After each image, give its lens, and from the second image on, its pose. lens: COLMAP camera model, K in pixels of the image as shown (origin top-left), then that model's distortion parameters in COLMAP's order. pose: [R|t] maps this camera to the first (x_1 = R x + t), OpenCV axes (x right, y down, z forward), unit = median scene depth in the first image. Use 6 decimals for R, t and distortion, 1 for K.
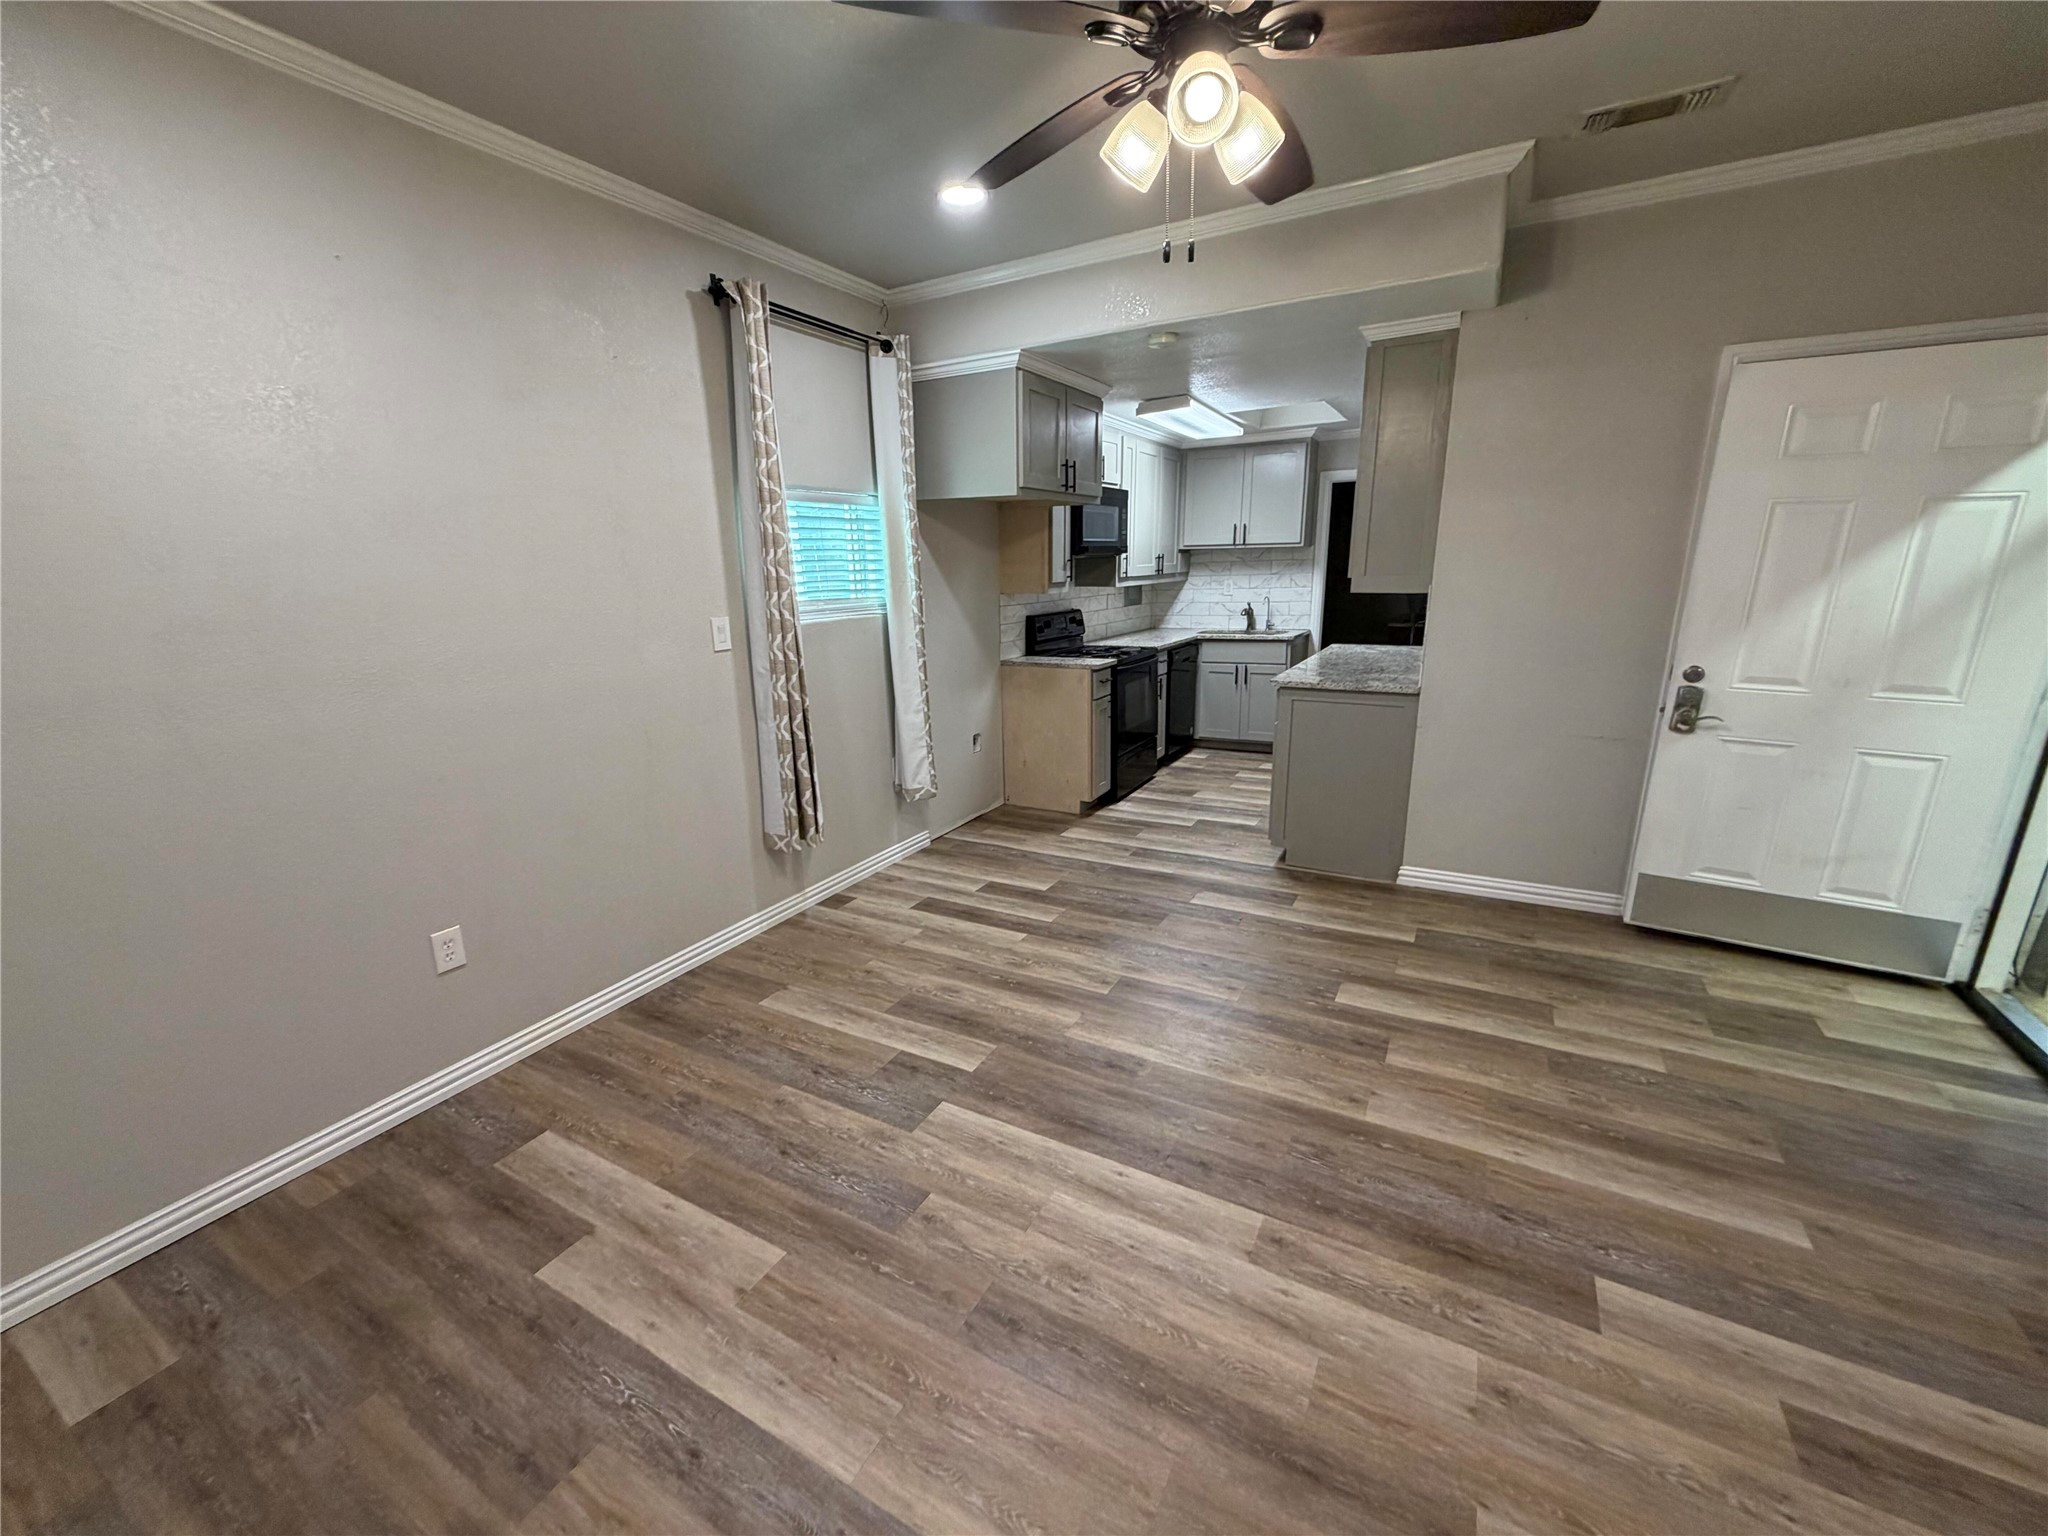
lens RADIAL K [[819.3, 0, 1013.9], [0, 819.3, 779.7], [0, 0, 1]] dist [-0.001159, -0.000290]
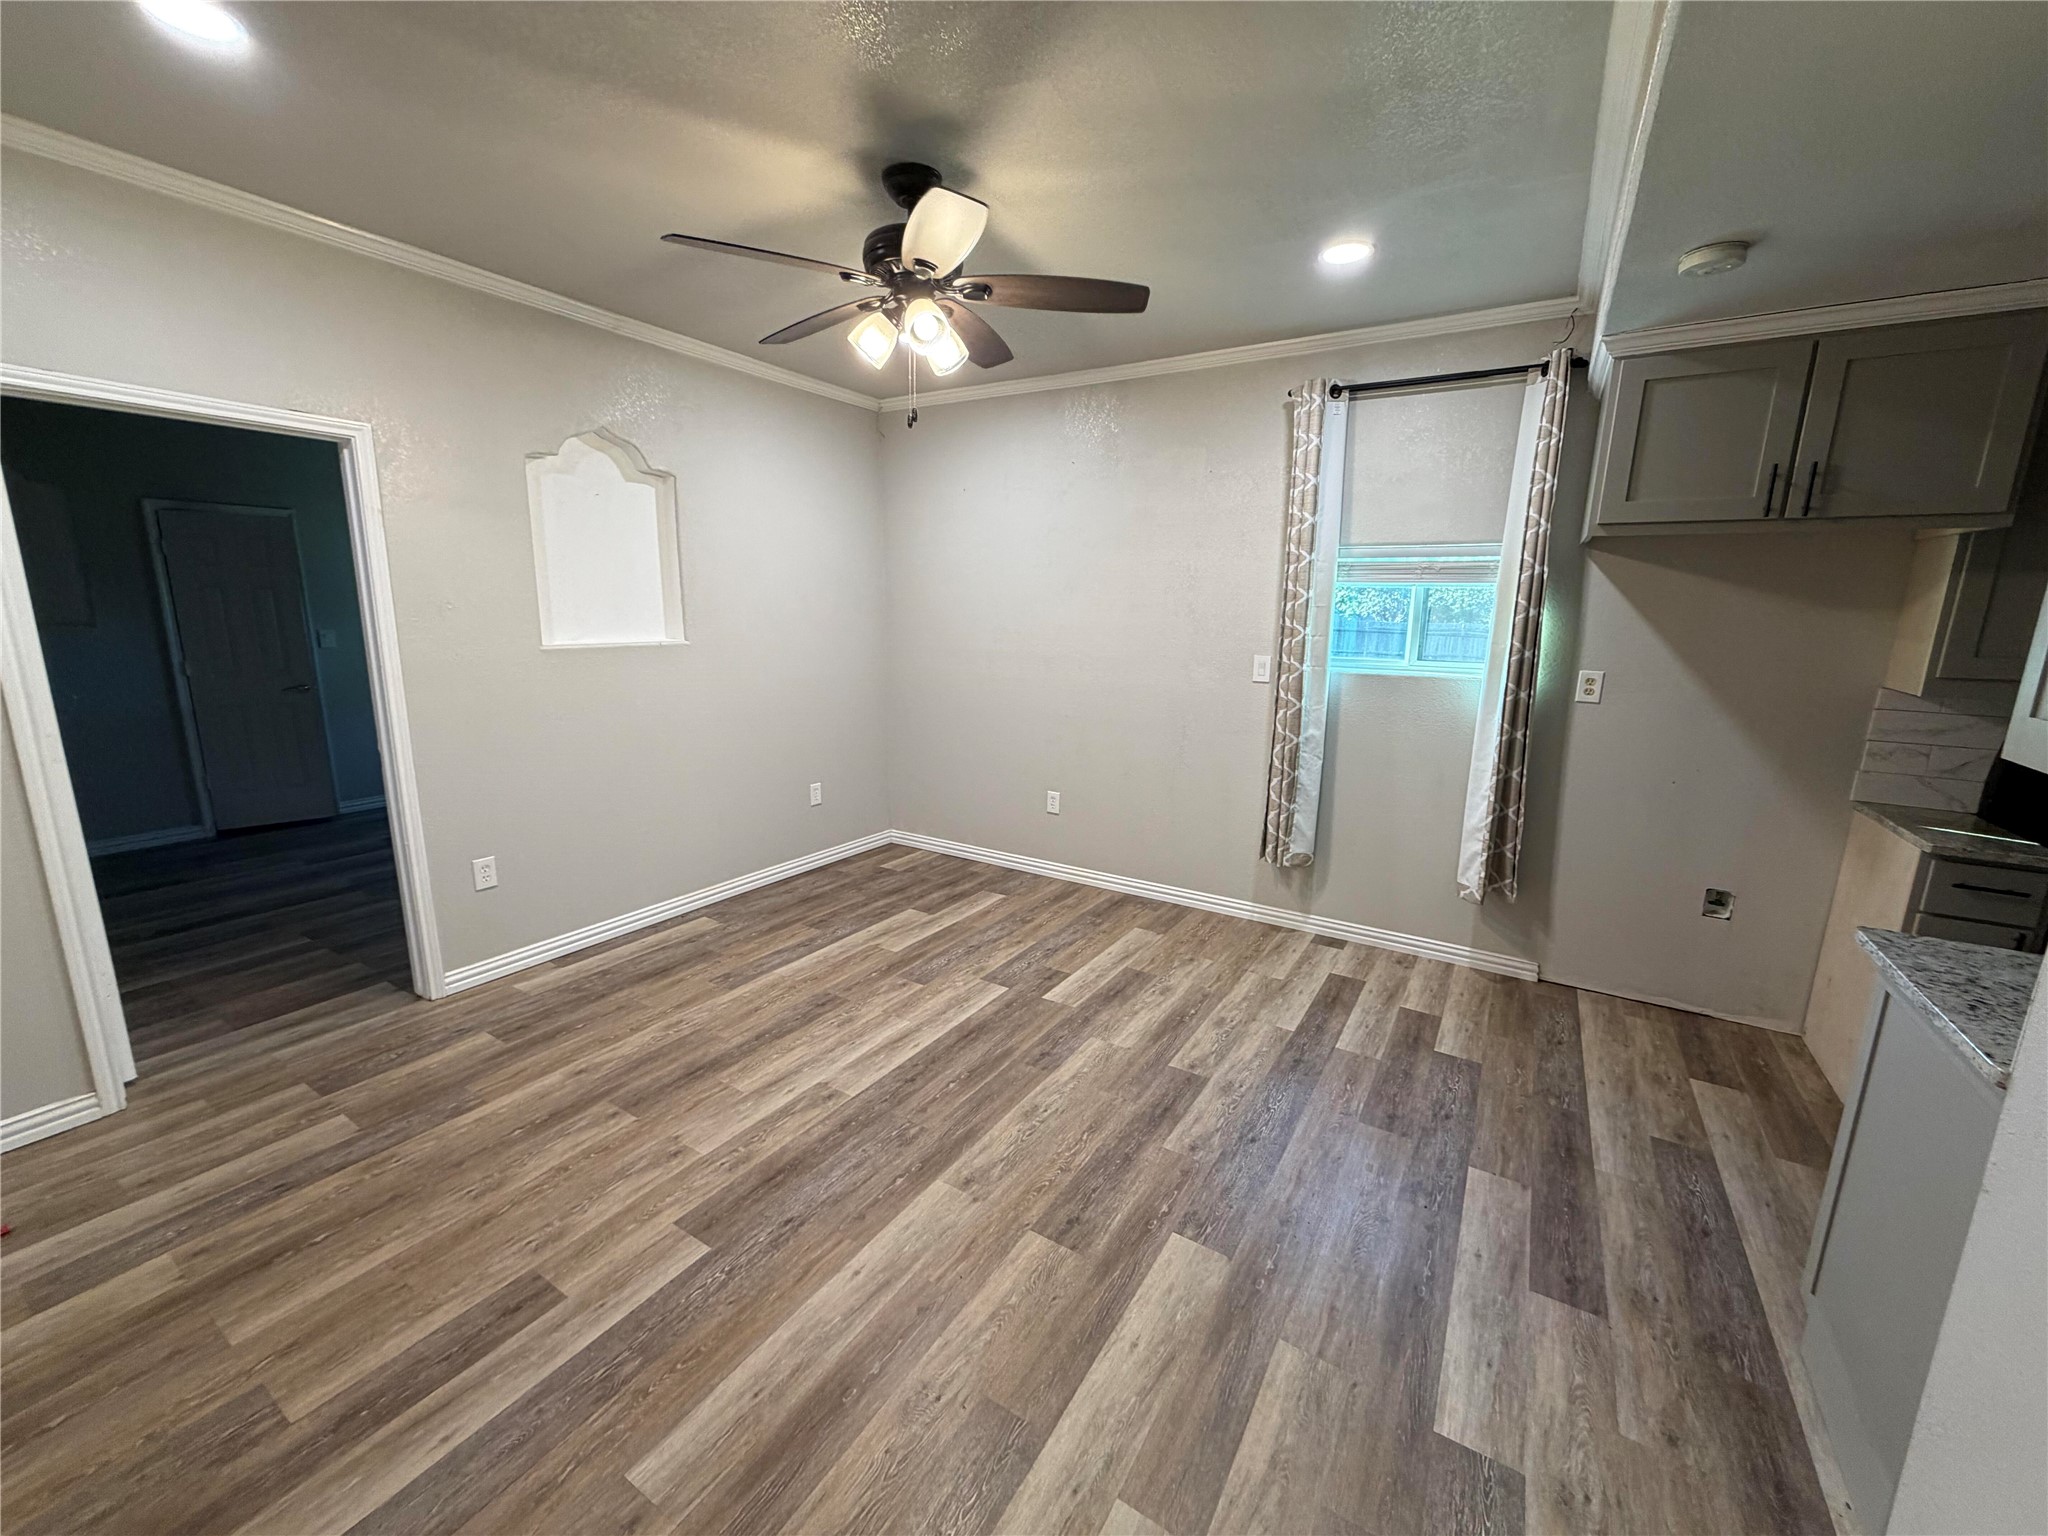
lens RADIAL K [[819.3, 0, 1014.7], [0, 819.3, 768.3], [0, 0, 1]] dist [-0.001159, -0.000290]
pose [[-0.050547, 0.220270, -0.974128, 1.314922], [-0.272967, 0.935190, 0.225630, -0.311114], [0.960695, 0.277310, 0.012856, 0.959601]]
